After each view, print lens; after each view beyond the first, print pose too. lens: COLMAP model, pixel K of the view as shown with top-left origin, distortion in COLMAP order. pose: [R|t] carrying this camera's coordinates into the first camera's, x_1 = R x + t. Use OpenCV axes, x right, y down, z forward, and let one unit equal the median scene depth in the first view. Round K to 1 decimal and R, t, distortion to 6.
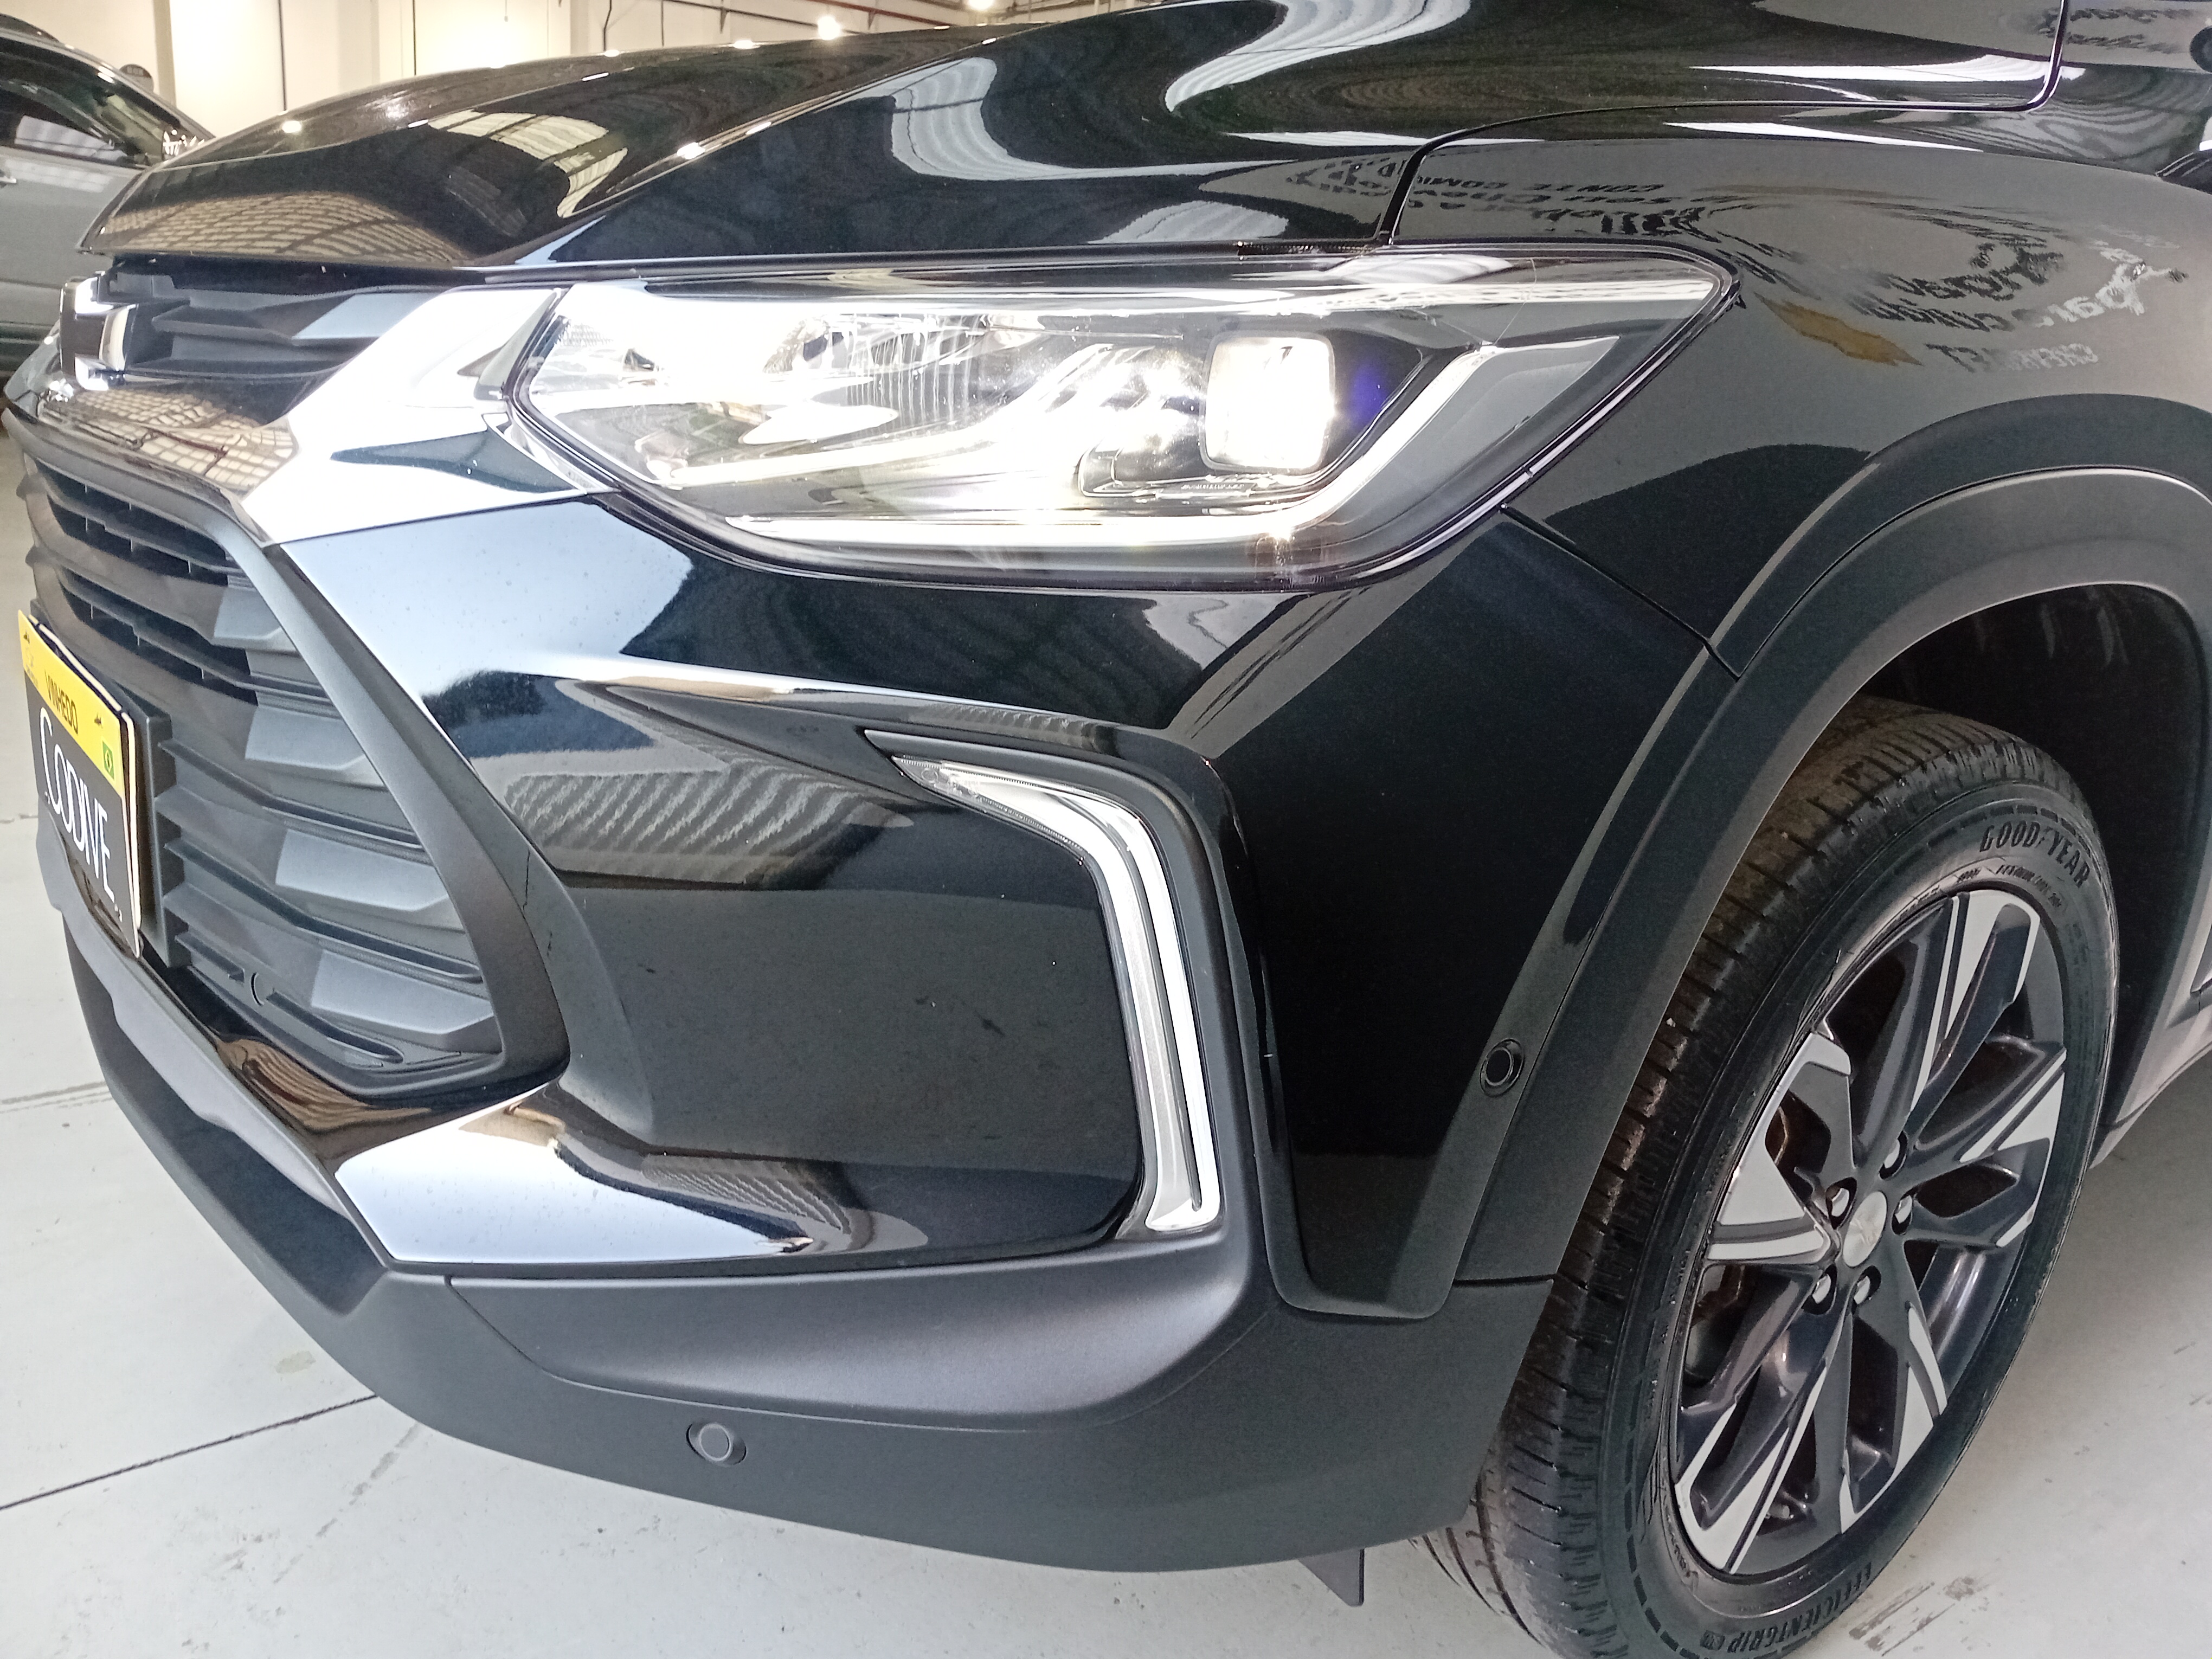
lens RADIAL K [[1742.1, 0, 1106.0], [0, 1742.1, 829.5], [0, 0, 1]] dist [-0.025011, -0.003200]
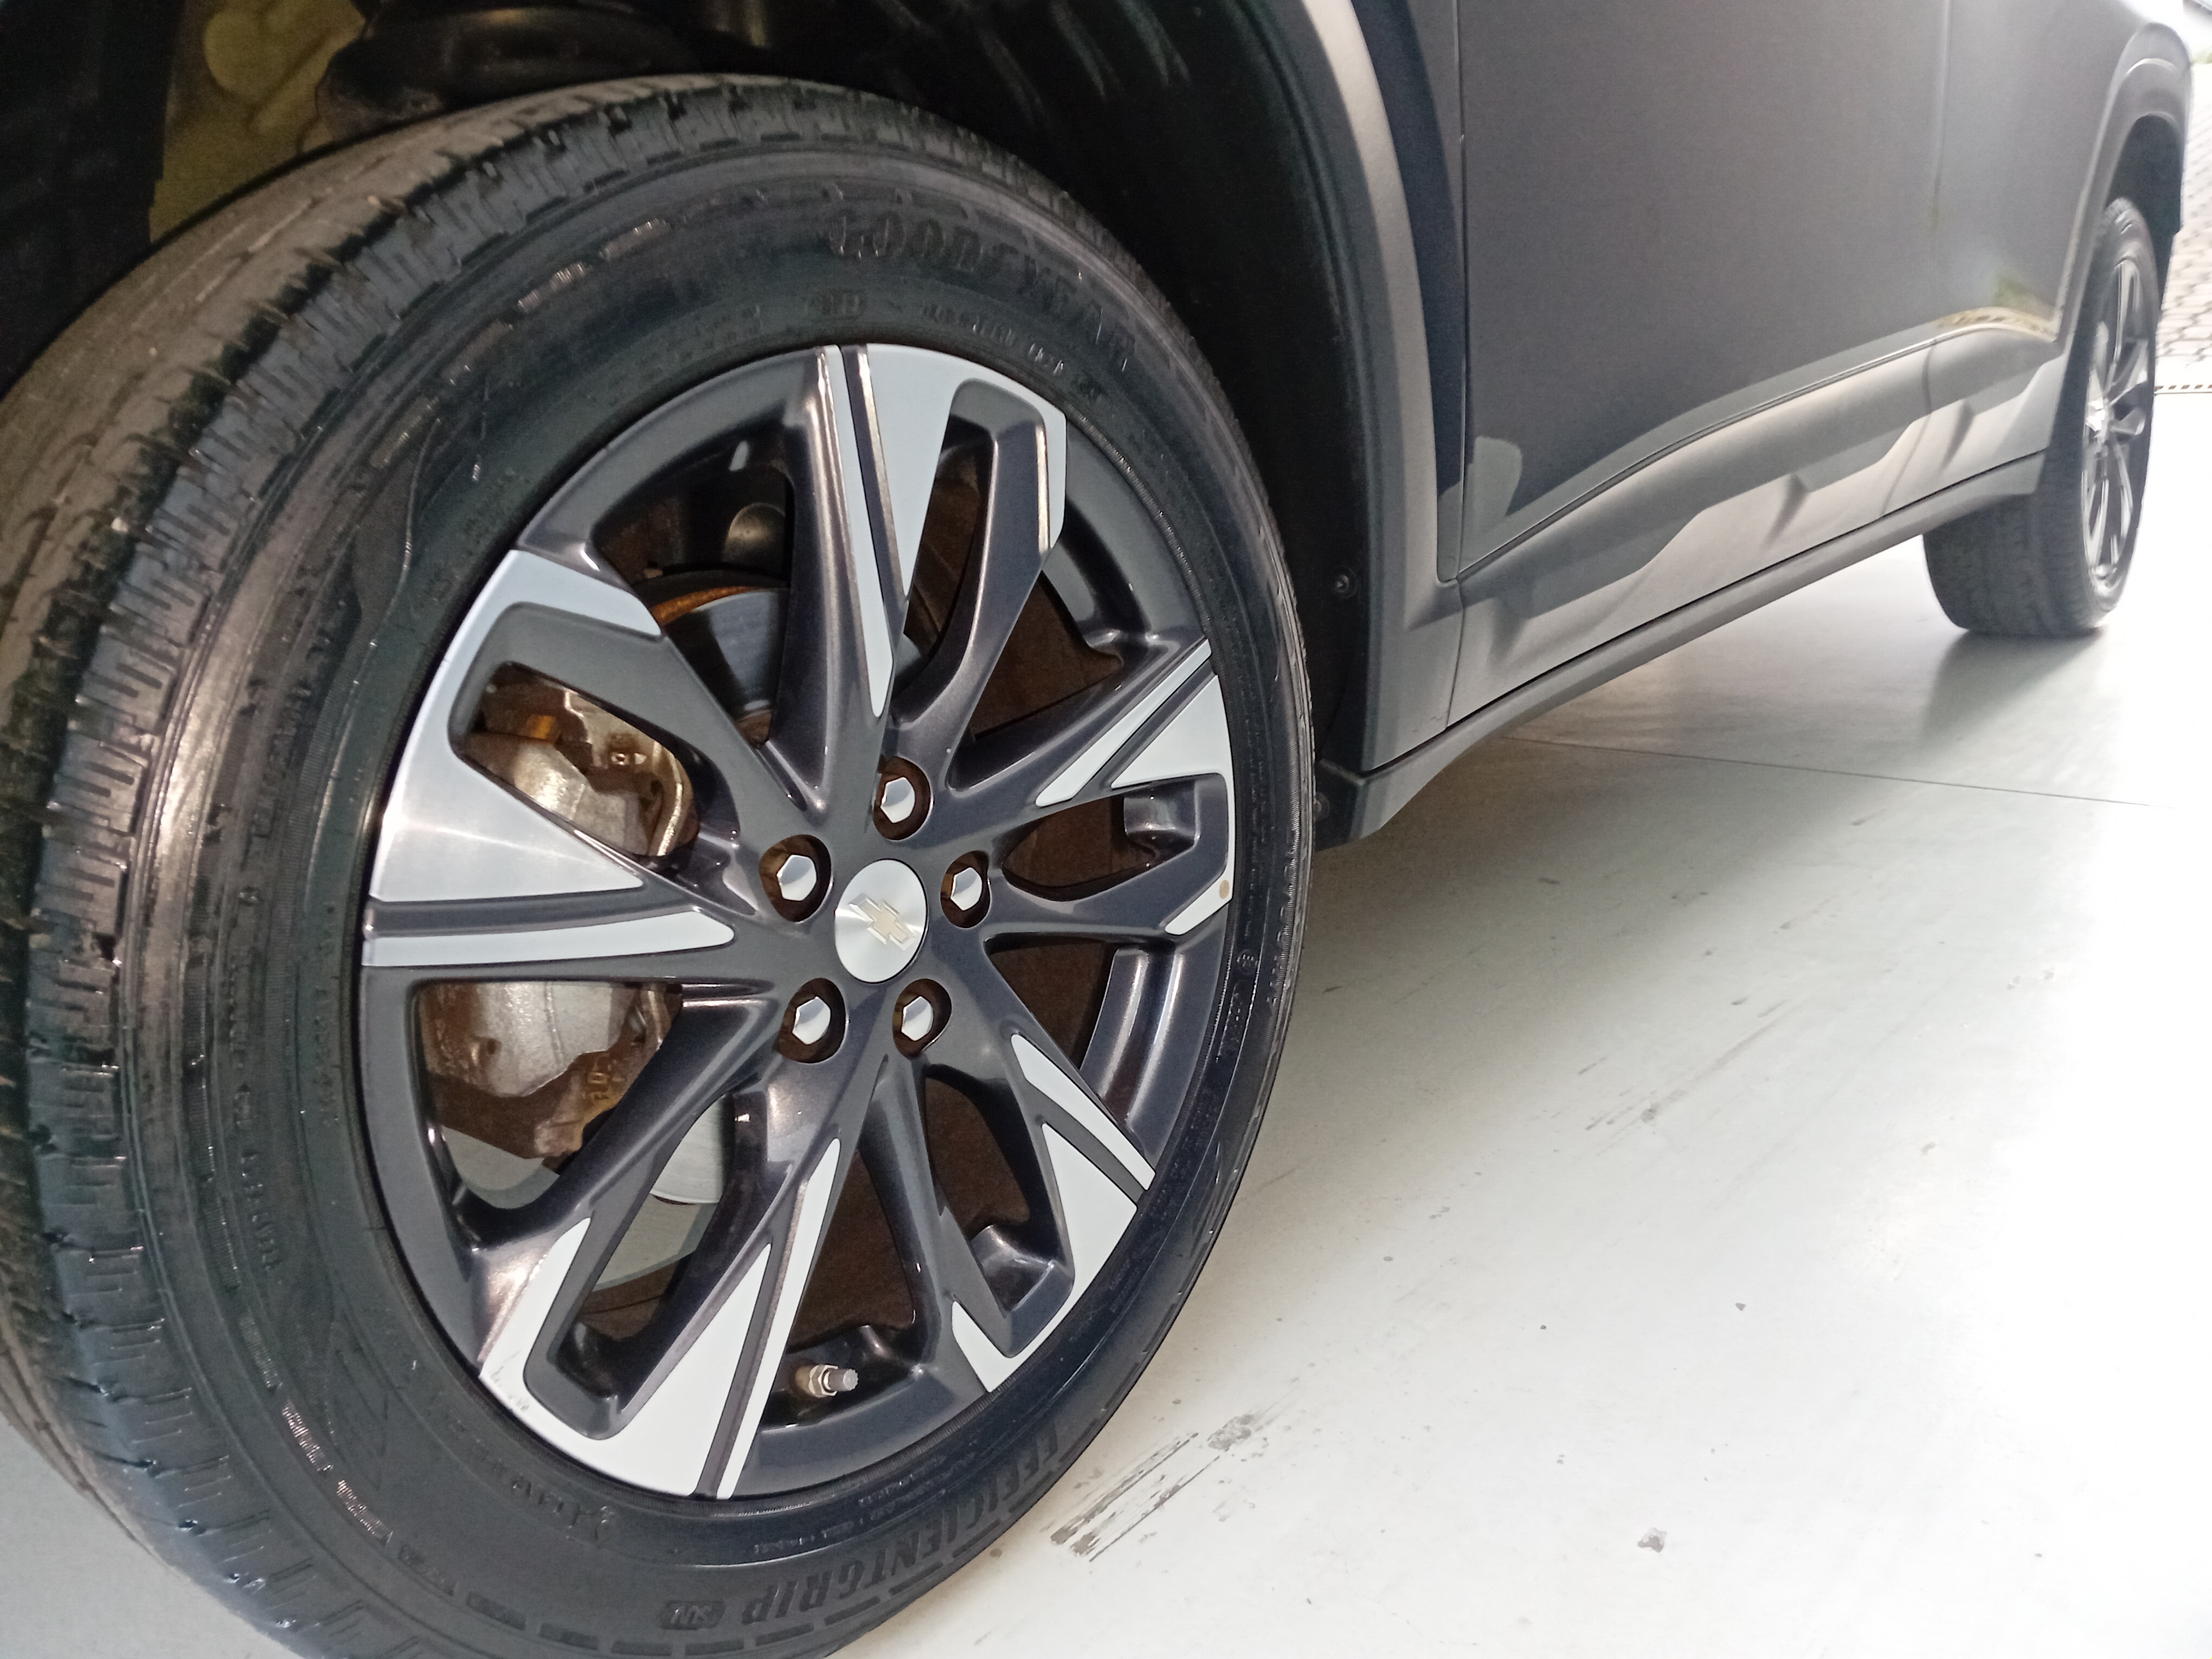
lens RADIAL K [[1678.0, 0, 1137.0], [0, 1678.0, 806.4], [0, 0, 1]] dist [-0.001883, -0.033932]
pose [[0.970788, -0.171694, 0.167606, 0.444700], [0.174376, 0.984678, -0.001305, 0.211084], [-0.164814, 0.030493, 0.985853, 0.374637]]
